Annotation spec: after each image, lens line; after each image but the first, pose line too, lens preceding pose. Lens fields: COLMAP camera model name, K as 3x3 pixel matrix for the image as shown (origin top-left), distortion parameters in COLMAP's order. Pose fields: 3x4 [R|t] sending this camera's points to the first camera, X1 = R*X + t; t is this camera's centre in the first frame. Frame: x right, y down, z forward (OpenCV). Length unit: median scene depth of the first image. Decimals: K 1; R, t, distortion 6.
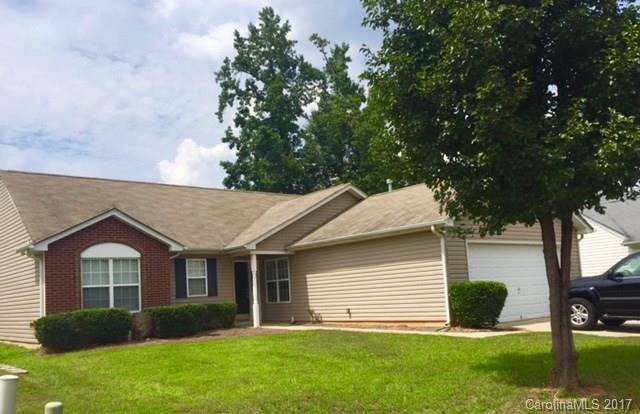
lens RADIAL K [[584.0, 0, 319.5], [0, 584.0, 208.3], [0, 0, 1]] dist [0.041426, 0.000000]
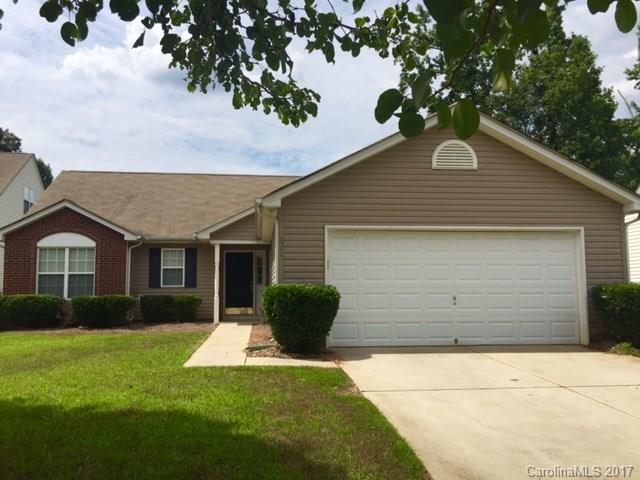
lens RADIAL K [[553.1, 0, 320.0], [0, 553.1, 239.6], [0, 0, 1]] dist [0.009812, 0.003206]
pose [[0.837469, -0.001358, -0.546483, 0.552824], [0.041156, 0.997314, 0.060591, 0.029198], [0.544933, -0.073235, 0.835275, 0.409699]]
